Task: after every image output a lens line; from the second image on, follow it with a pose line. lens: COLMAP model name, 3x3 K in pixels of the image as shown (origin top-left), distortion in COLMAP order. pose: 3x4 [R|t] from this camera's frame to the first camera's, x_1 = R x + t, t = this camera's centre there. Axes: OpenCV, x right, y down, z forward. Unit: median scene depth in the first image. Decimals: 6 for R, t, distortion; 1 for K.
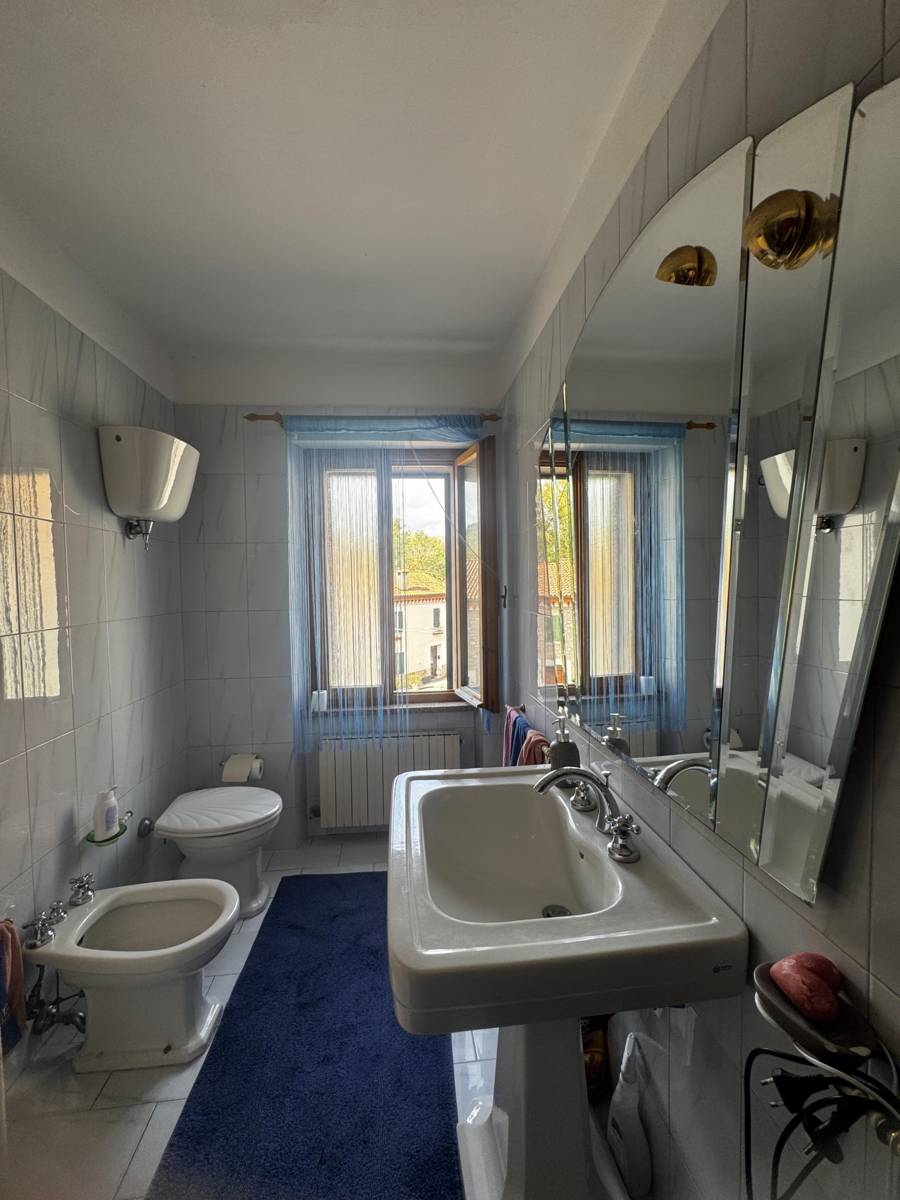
lens RADIAL K [[481.4, 0, 452.2], [0, 481.4, 597.5], [0, 0, 1]] dist [-0.001927, 0.000340]
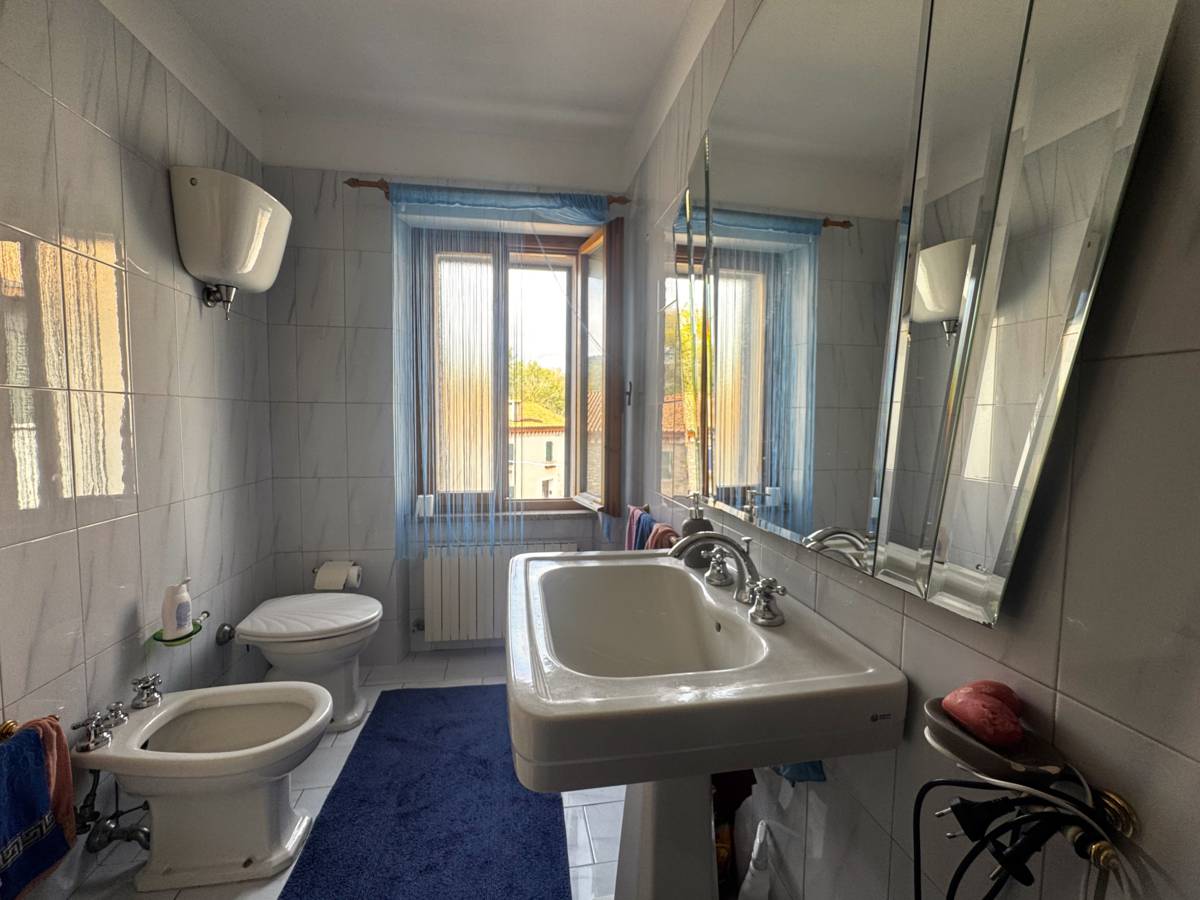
lens RADIAL K [[498.1, 0, 597.9], [0, 498.1, 448.9], [0, 0, 1]] dist [-0.002972, 0.000231]
pose [[0.997566, 0.021563, 0.066317, -0.016736], [-0.023227, 0.999432, 0.024423, 0.099793], [-0.065753, -0.025904, 0.997500, 0.044113]]
